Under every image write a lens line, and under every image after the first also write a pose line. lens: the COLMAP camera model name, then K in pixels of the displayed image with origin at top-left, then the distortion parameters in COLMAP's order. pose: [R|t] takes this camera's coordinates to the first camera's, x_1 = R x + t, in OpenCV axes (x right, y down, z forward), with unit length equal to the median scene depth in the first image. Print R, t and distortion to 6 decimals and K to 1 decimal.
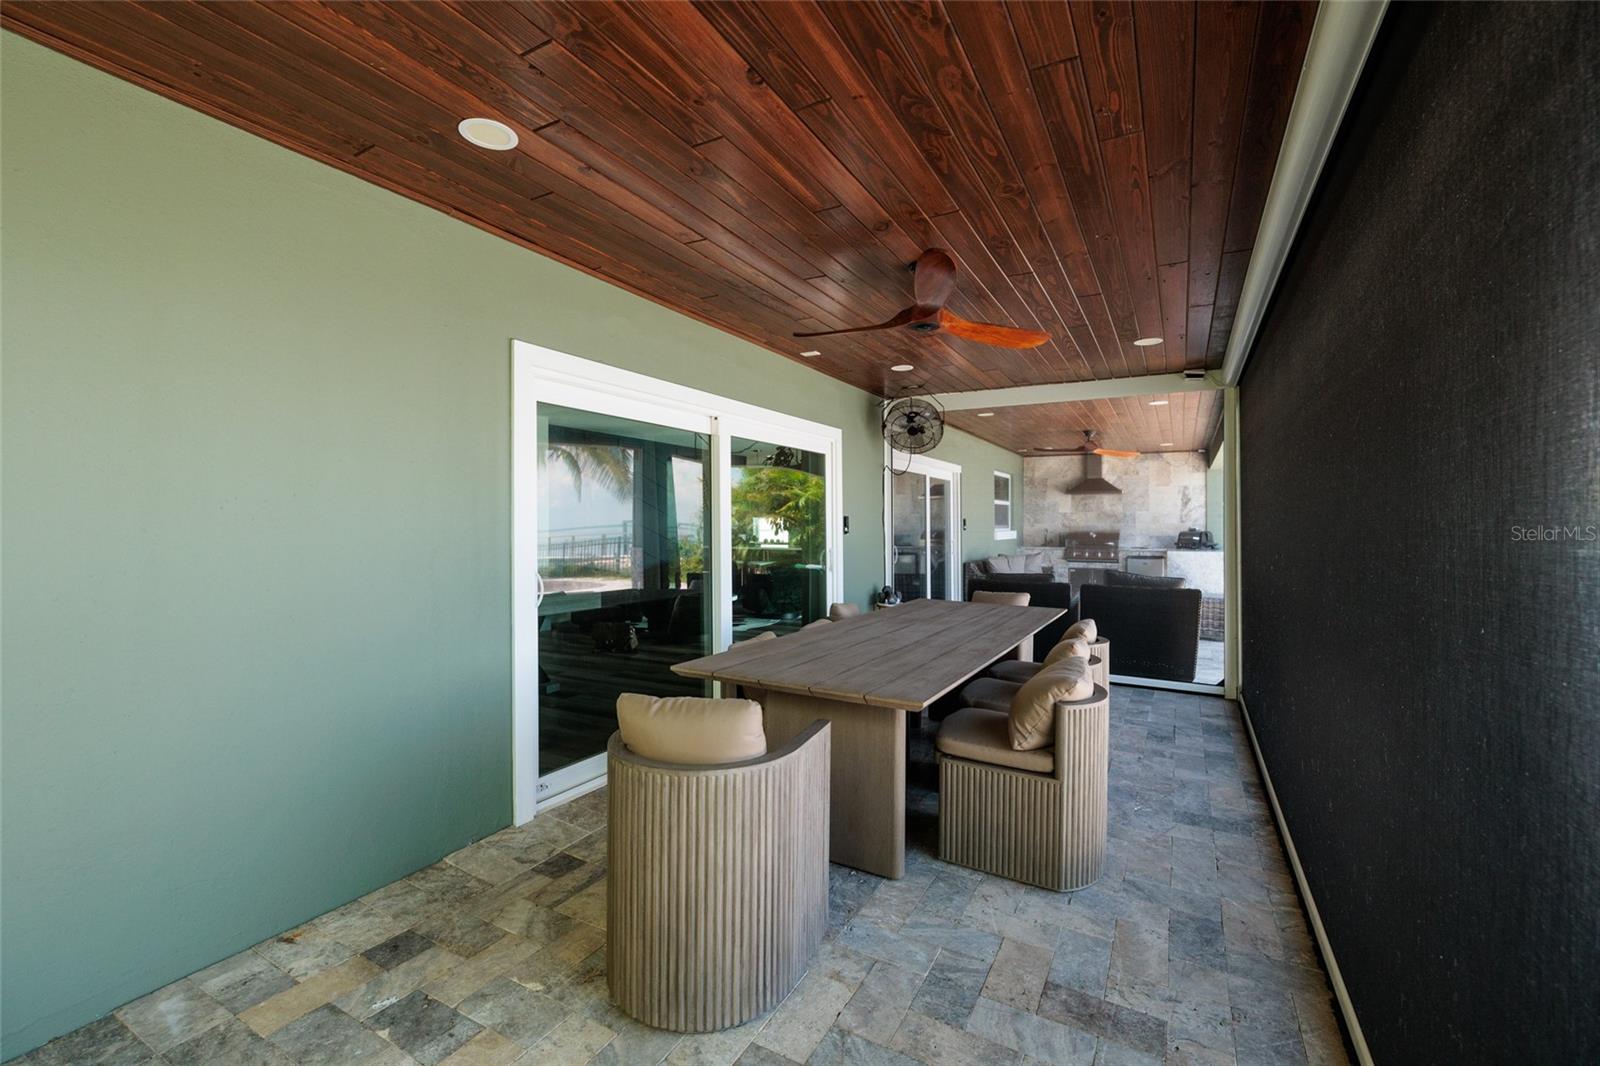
lens RADIAL K [[692.6, 0, 798.4], [0, 692.6, 531.0], [0, 0, 1]] dist [0.002803, 0.000349]
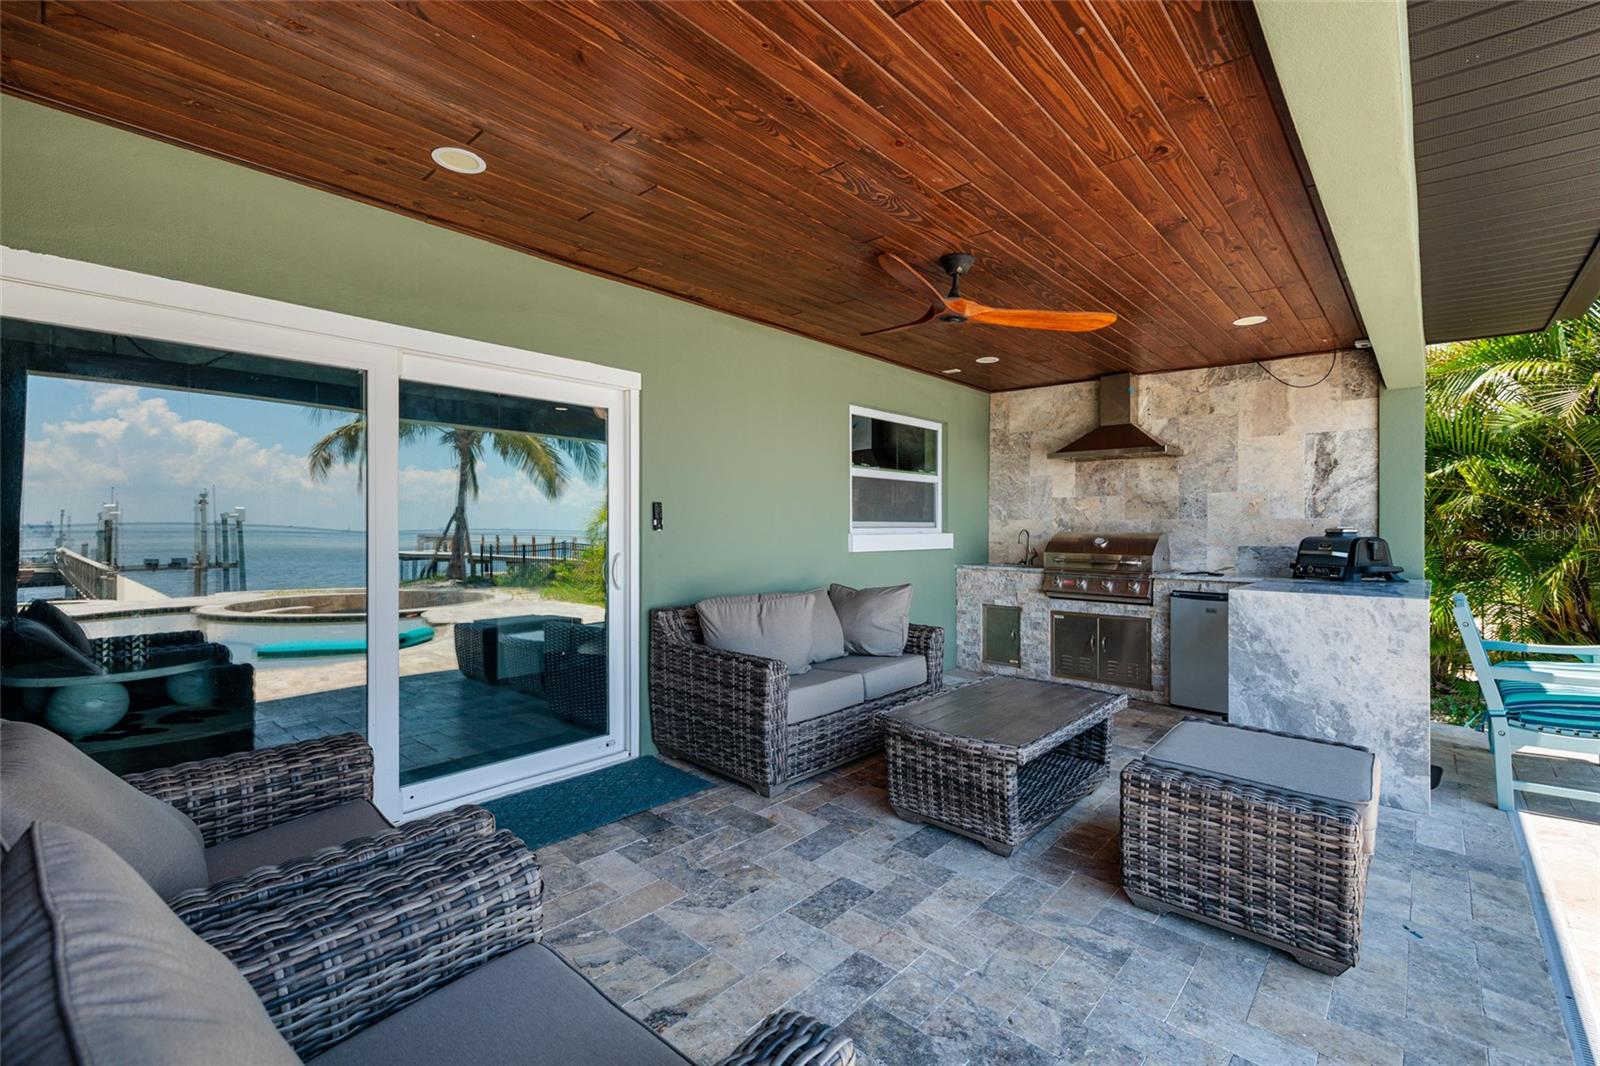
lens RADIAL K [[692.6, 0, 804.1], [0, 692.6, 535.9], [0, 0, 1]] dist [0.002803, 0.000349]
pose [[0.973358, 0.006889, -0.229188, 0.334867], [-0.006152, 0.999973, 0.003933, 0.000136], [0.229209, -0.002419, 0.973374, 0.493674]]
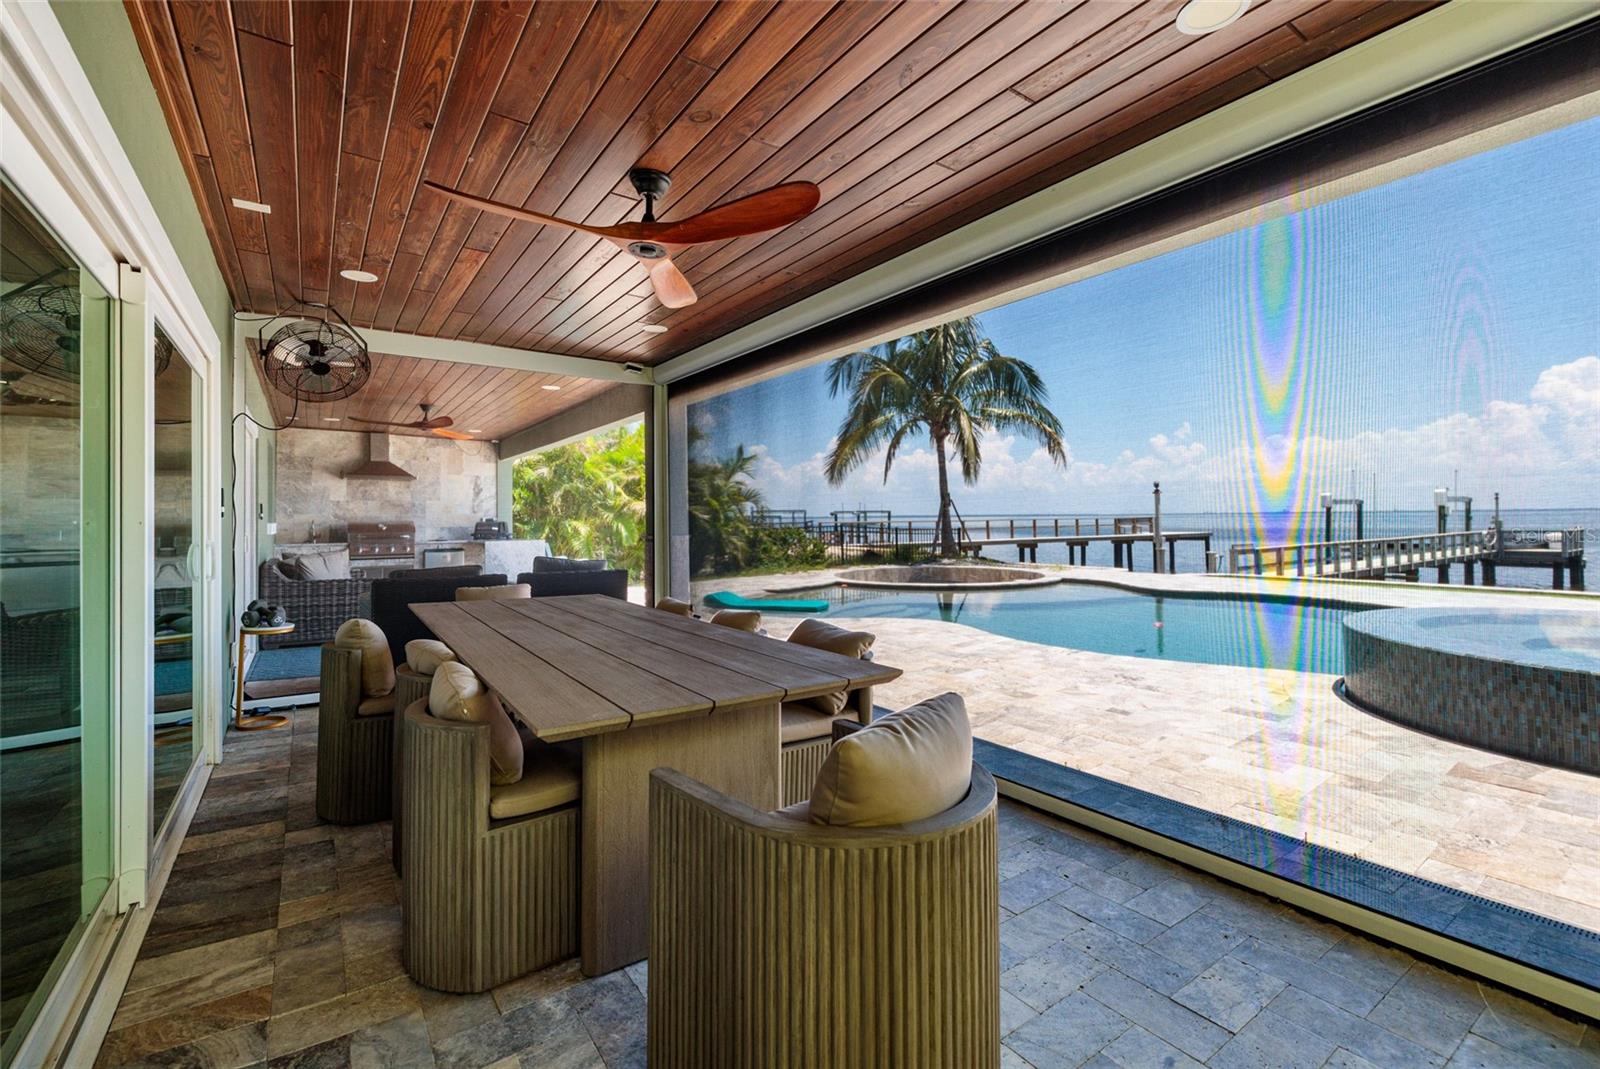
lens RADIAL K [[692.6, 0, 800.6], [0, 692.6, 507.4], [0, 0, 1]] dist [0.002803, 0.000349]
pose [[0.432838, 0.010171, 0.901414, -0.123051], [0.012261, 0.999777, -0.017169, 0.002218], [-0.901388, 0.018483, 0.432617, 0.162967]]
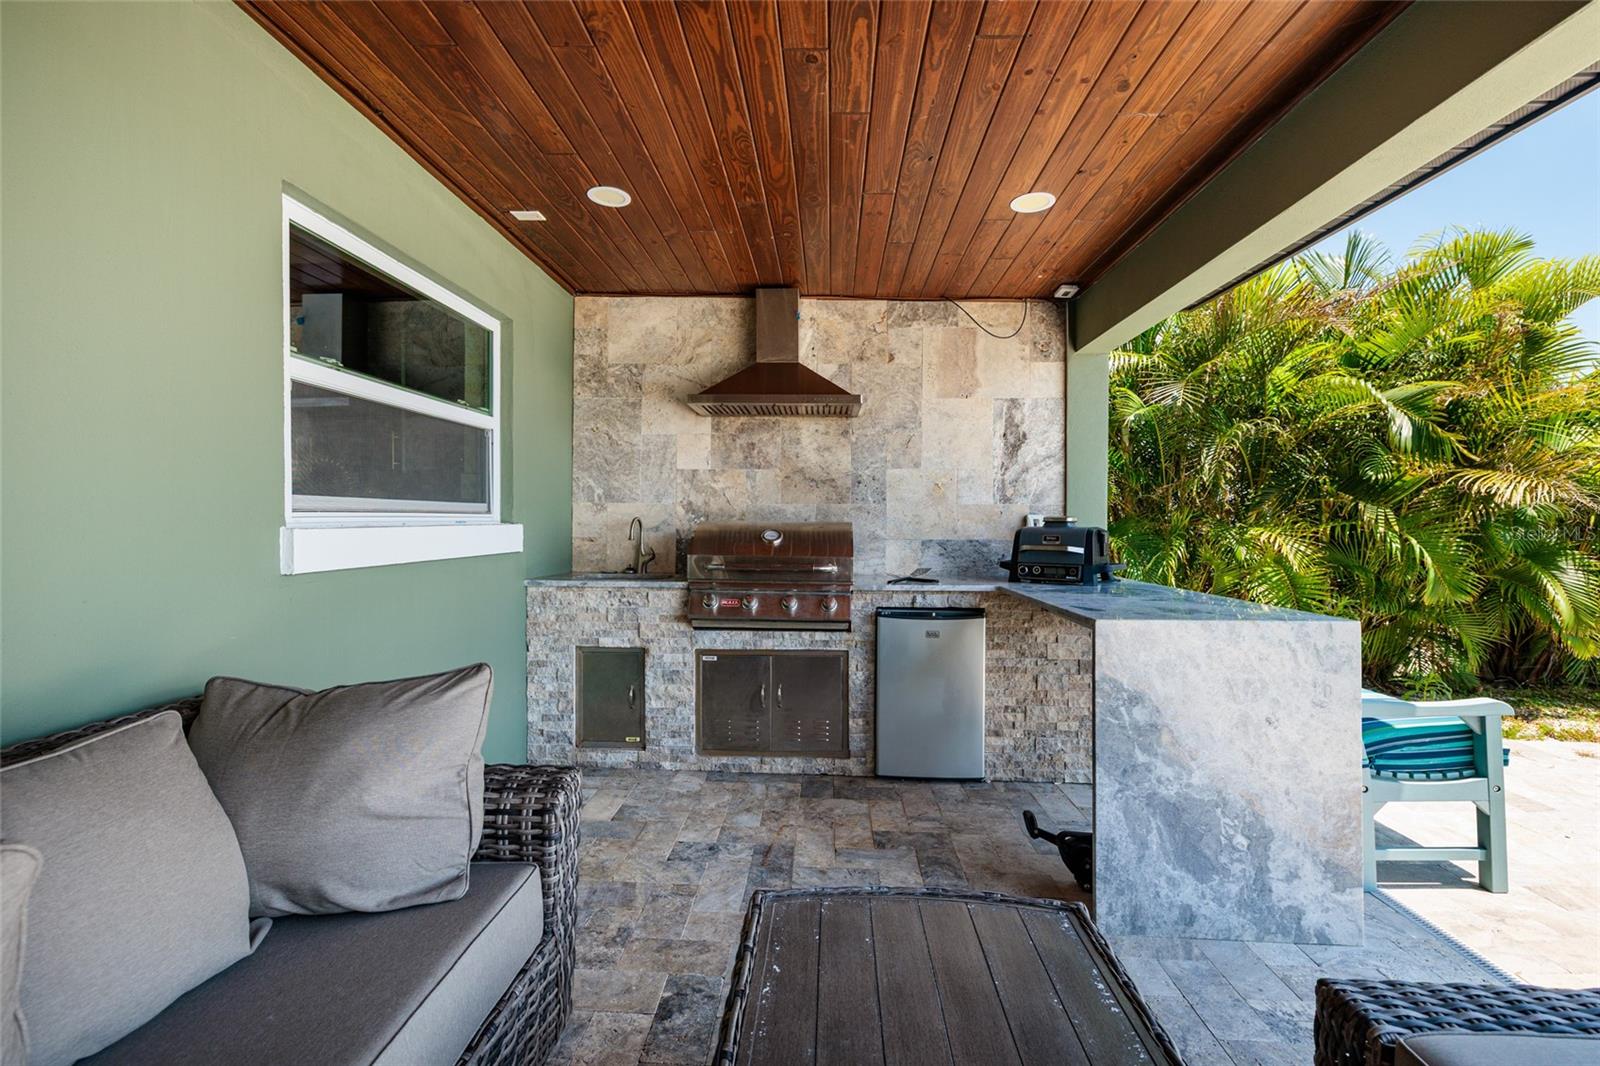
lens RADIAL K [[692.6, 0, 807.0], [0, 692.6, 523.8], [0, 0, 1]] dist [0.002803, 0.000349]
pose [[0.893446, 0.003402, 0.449159, 0.300609], [-0.002287, 0.999993, -0.003027, 0.000054], [-0.449166, 0.001677, 0.893447, 0.718649]]
